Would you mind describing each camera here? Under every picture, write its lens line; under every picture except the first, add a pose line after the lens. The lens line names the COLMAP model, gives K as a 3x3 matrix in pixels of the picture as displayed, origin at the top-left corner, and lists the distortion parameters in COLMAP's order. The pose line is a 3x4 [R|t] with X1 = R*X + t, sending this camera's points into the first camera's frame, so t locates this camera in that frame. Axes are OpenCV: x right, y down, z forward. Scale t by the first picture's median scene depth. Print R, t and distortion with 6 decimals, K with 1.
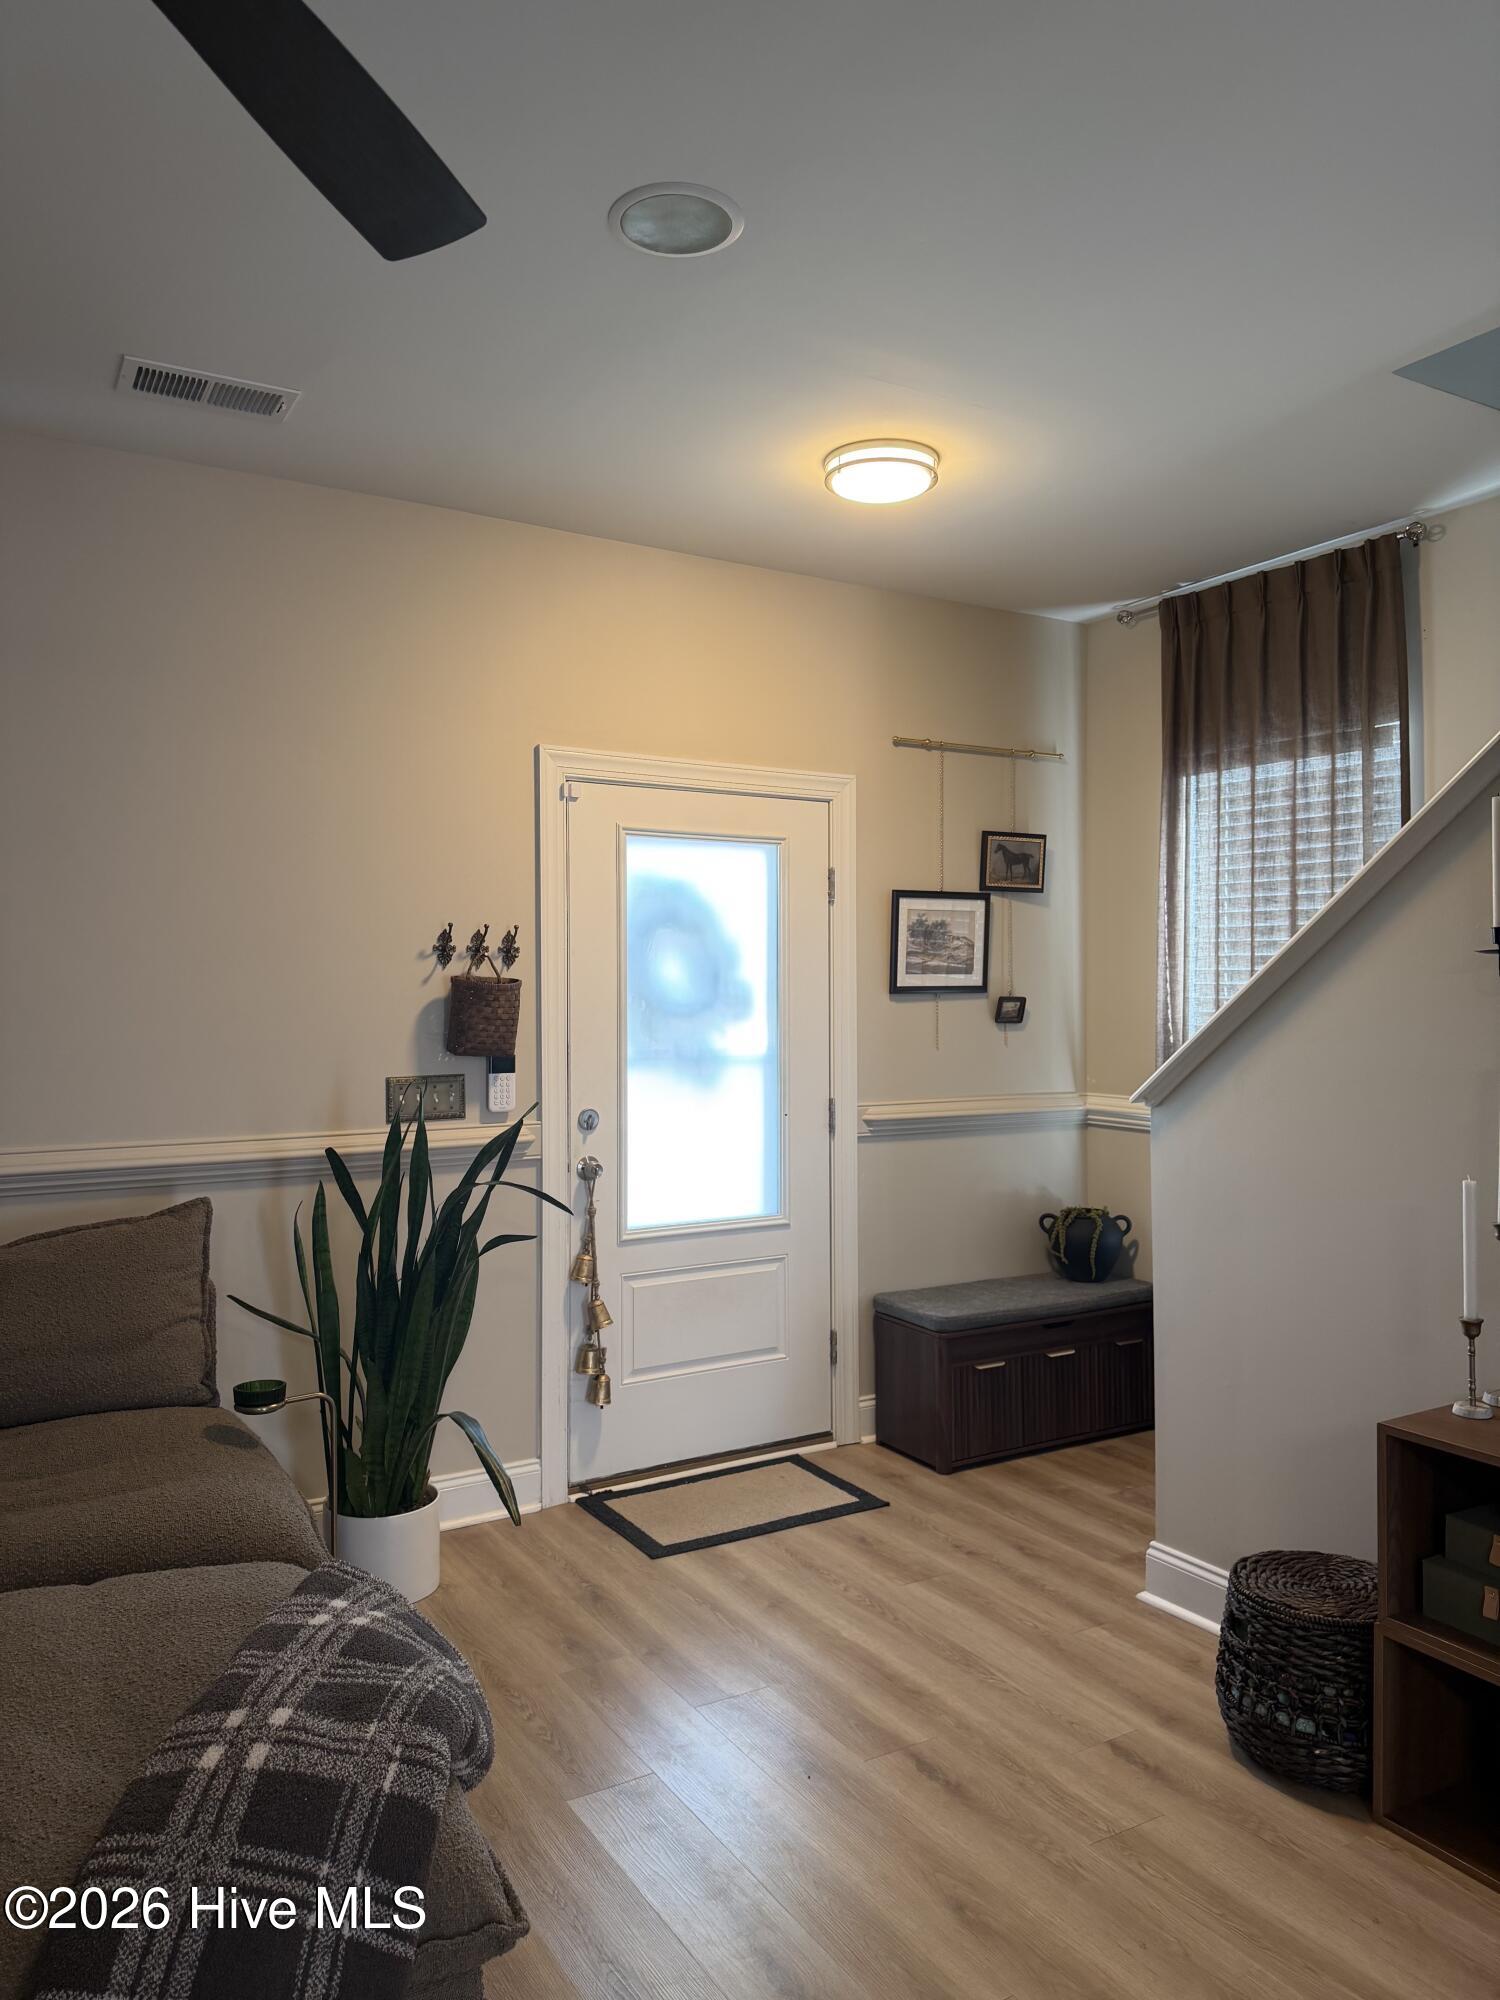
lens RADIAL K [[1409.5, 0, 747.6], [0, 1409.5, 1003.6], [0, 0, 1]] dist [0.076948, -0.105381]
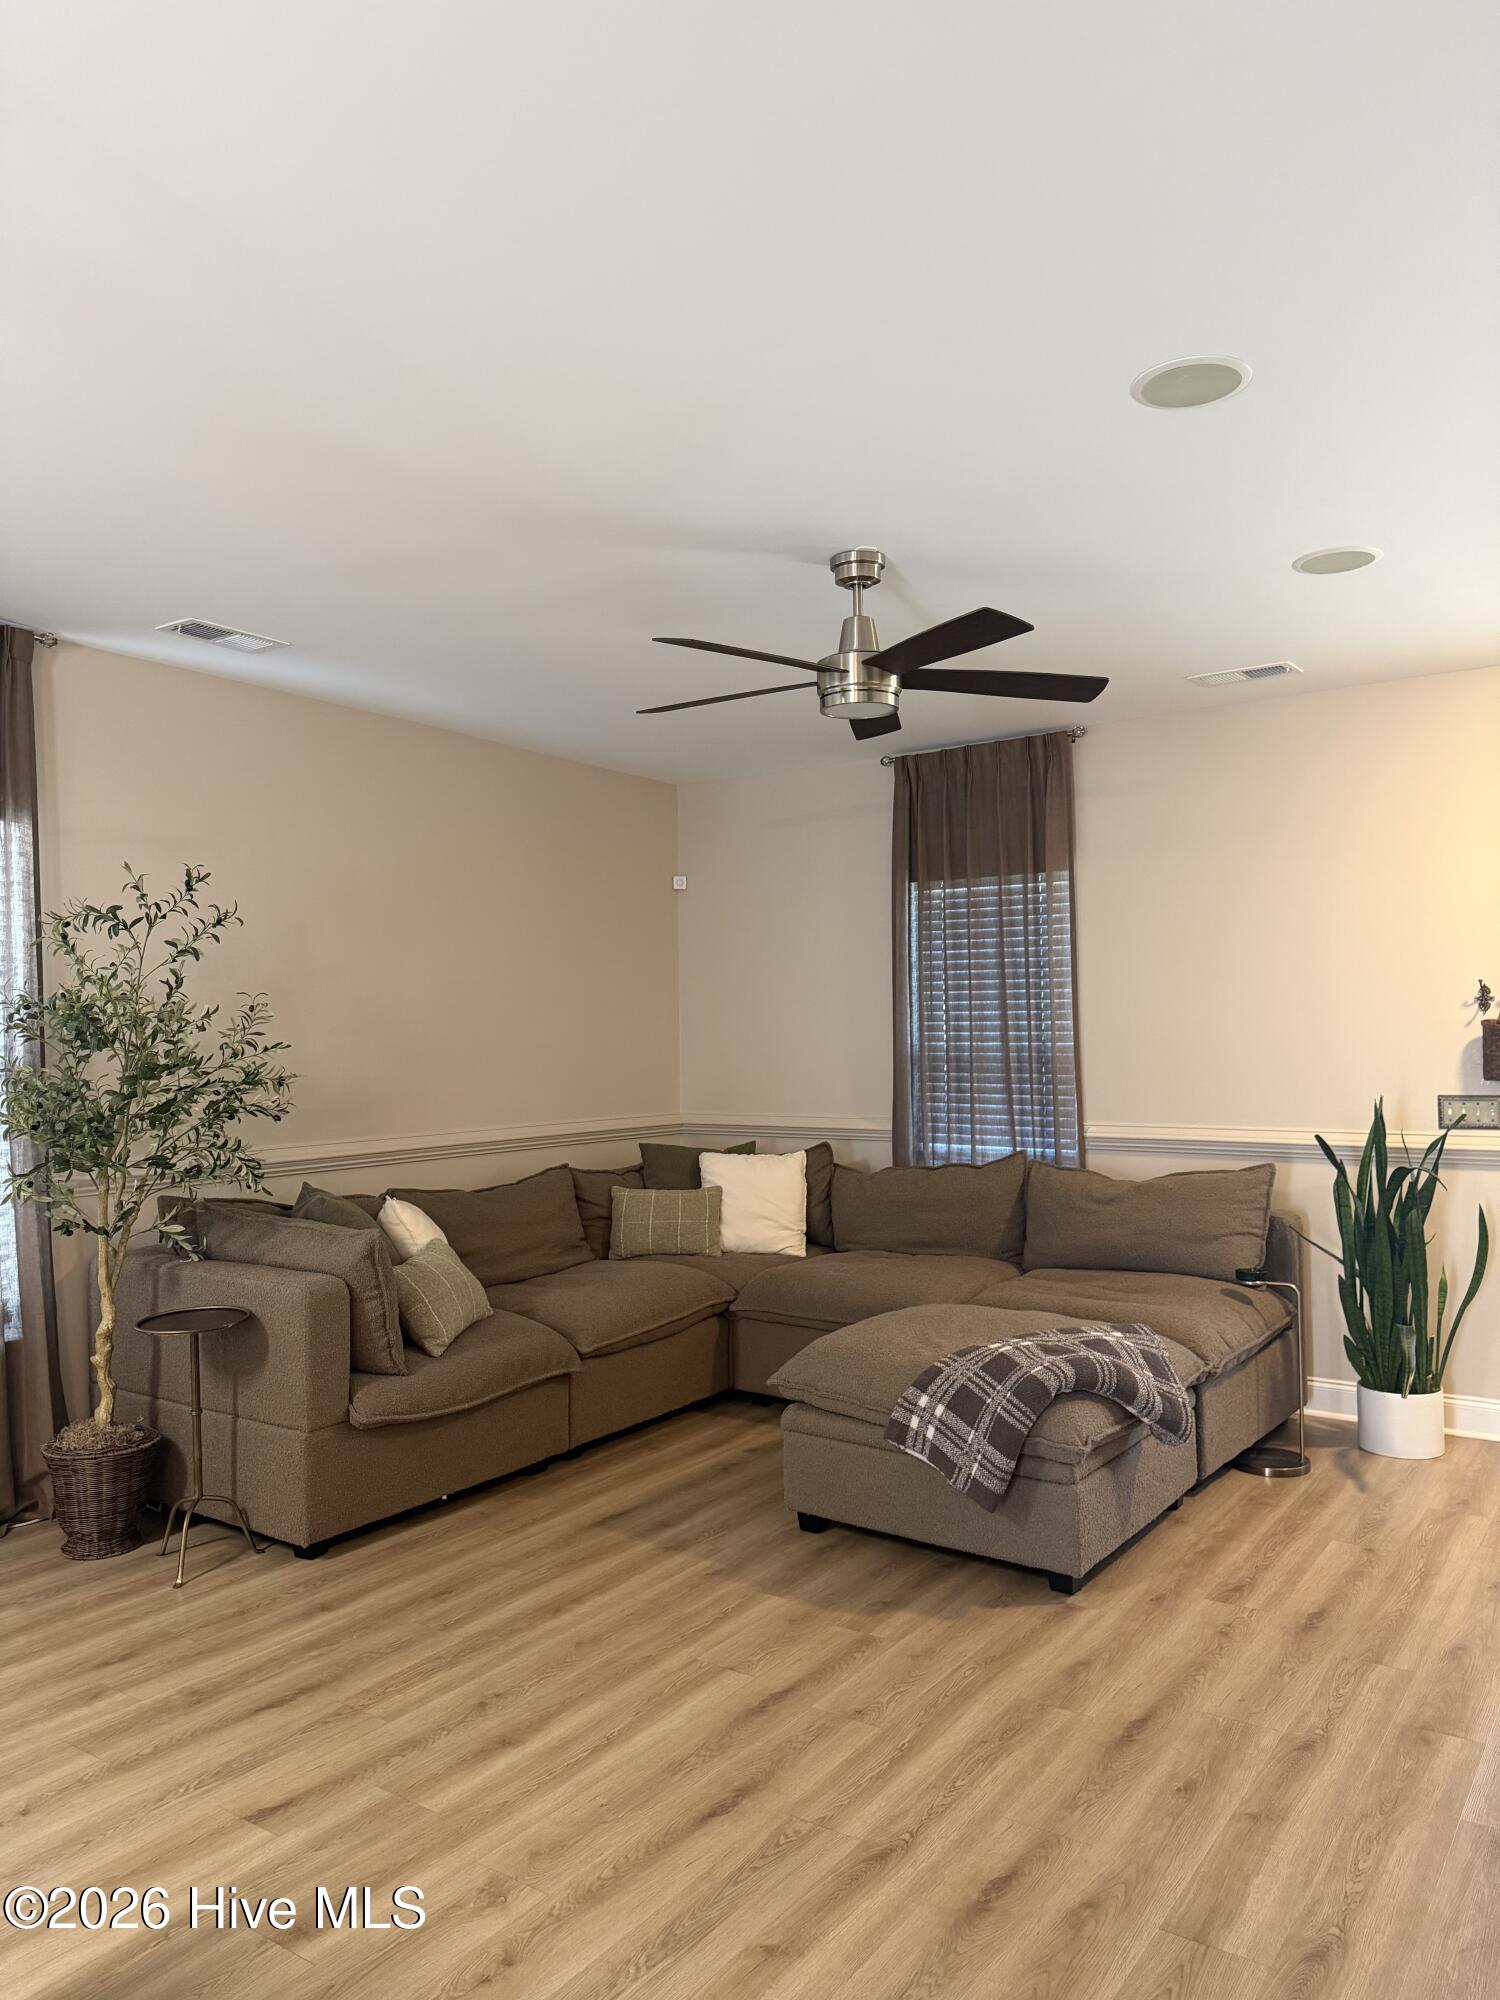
lens RADIAL K [[1409.5, 0, 747.6], [0, 1409.5, 1003.6], [0, 0, 1]] dist [0.076948, -0.105381]
pose [[0.425228, -0.029425, -0.904608, 0.699978], [0.011610, 0.999566, -0.027056, -0.006480], [0.905012, 0.001003, 0.425385, -0.187713]]
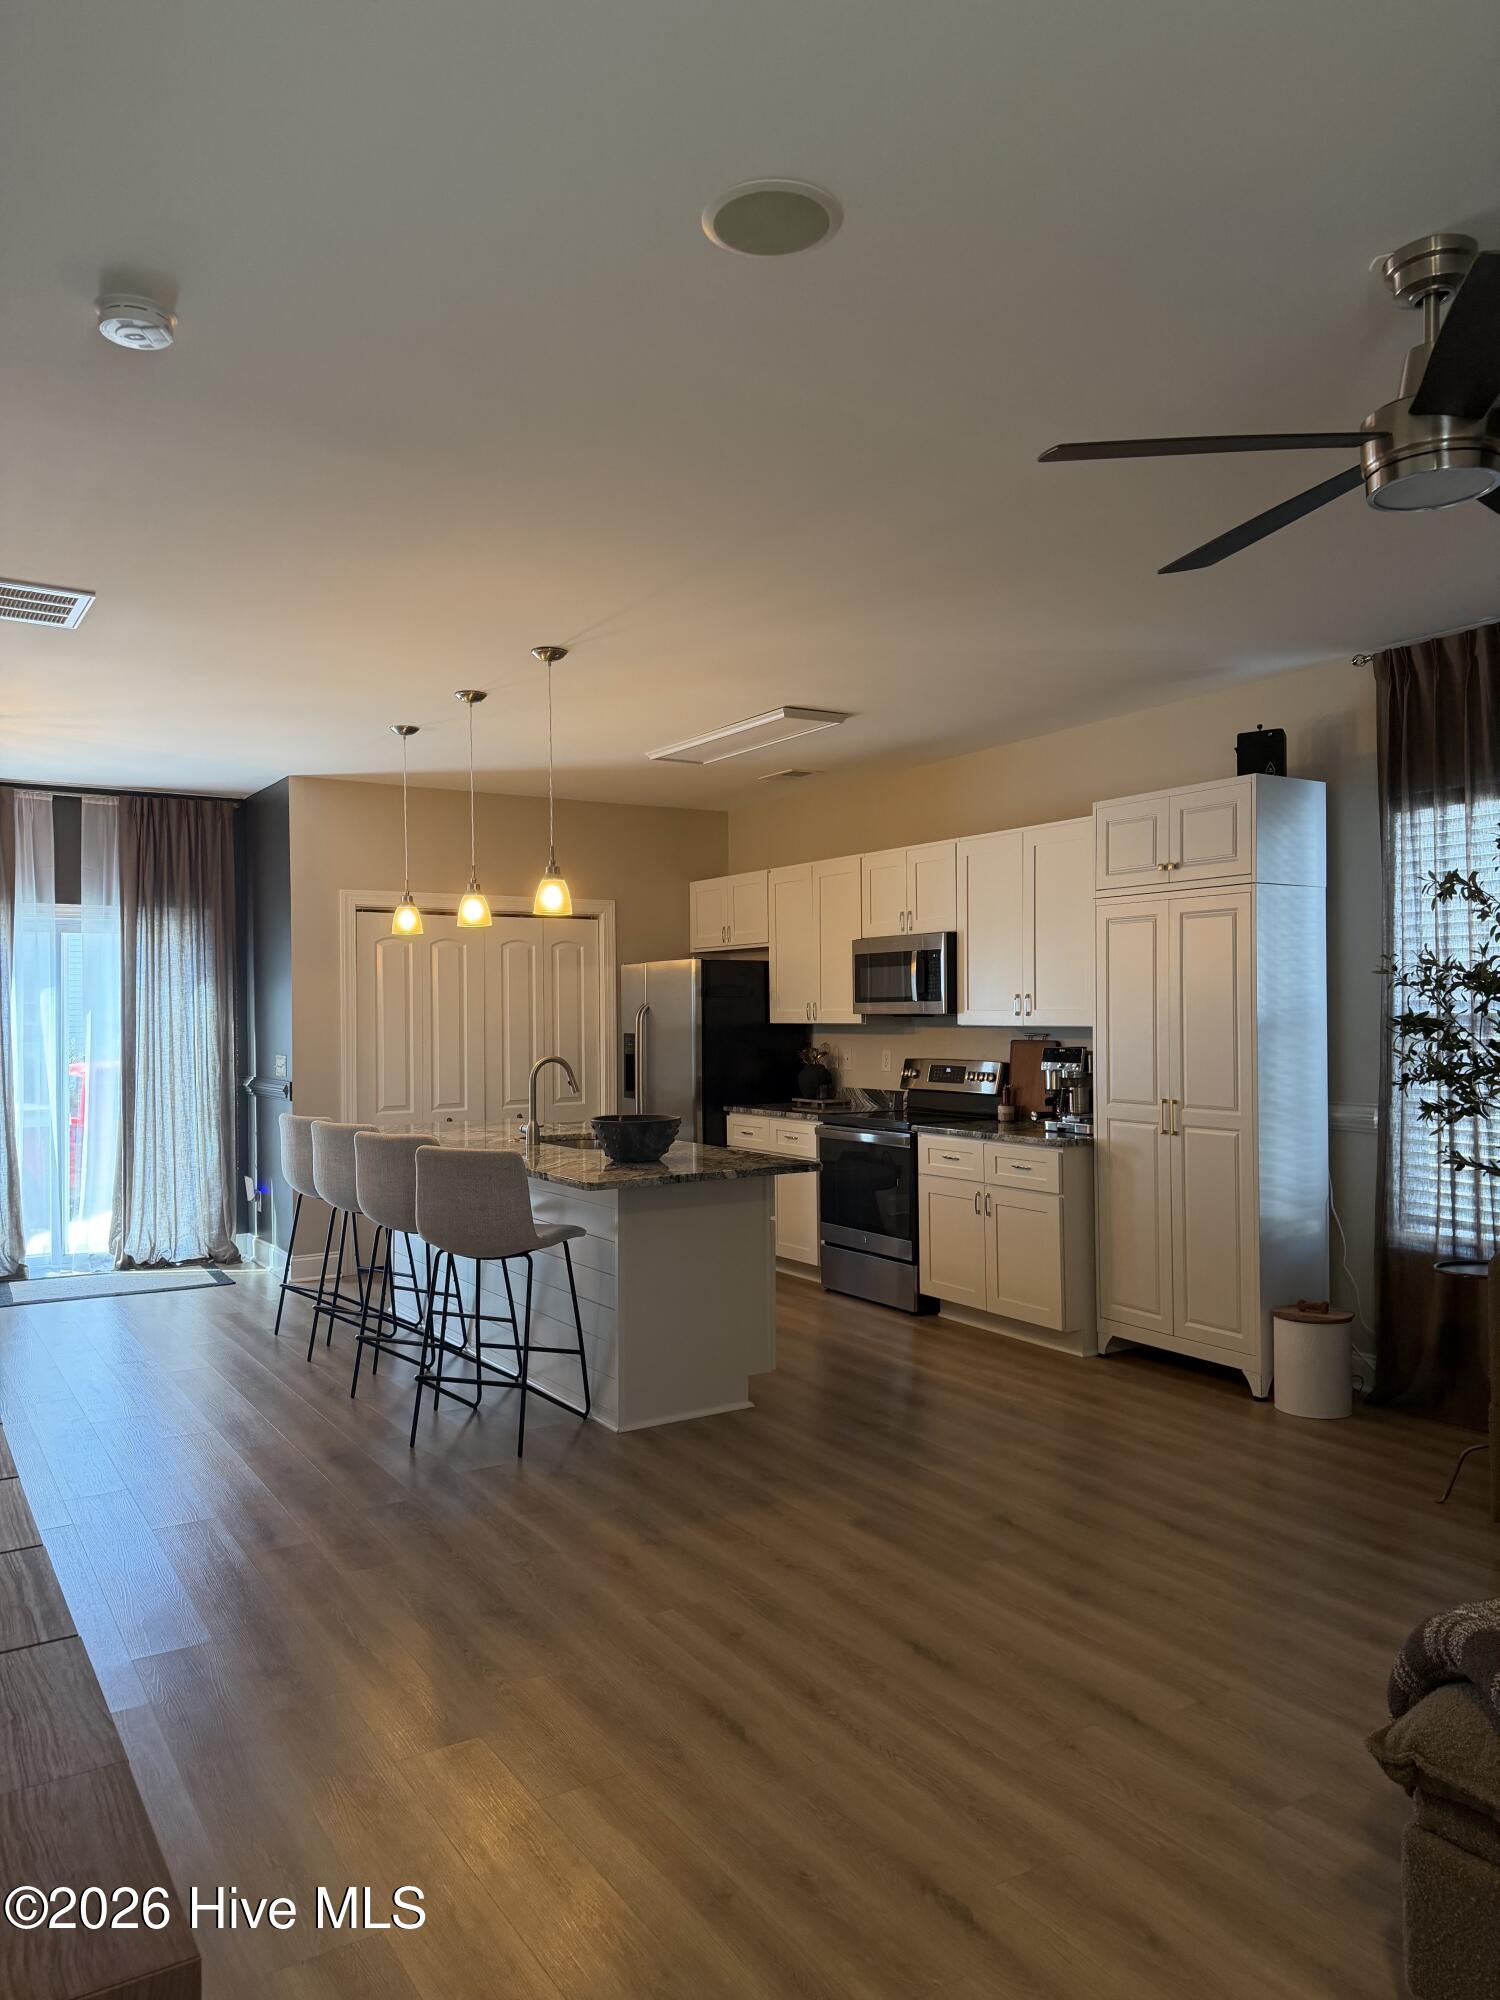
lens RADIAL K [[1409.5, 0, 747.6], [0, 1409.5, 1003.6], [0, 0, 1]] dist [0.076948, -0.105381]
pose [[-0.999313, 0.008191, -0.036134, 0.180251], [0.008367, 0.999954, -0.004727, -0.007622], [0.036093, -0.005026, -0.999336, 0.931269]]
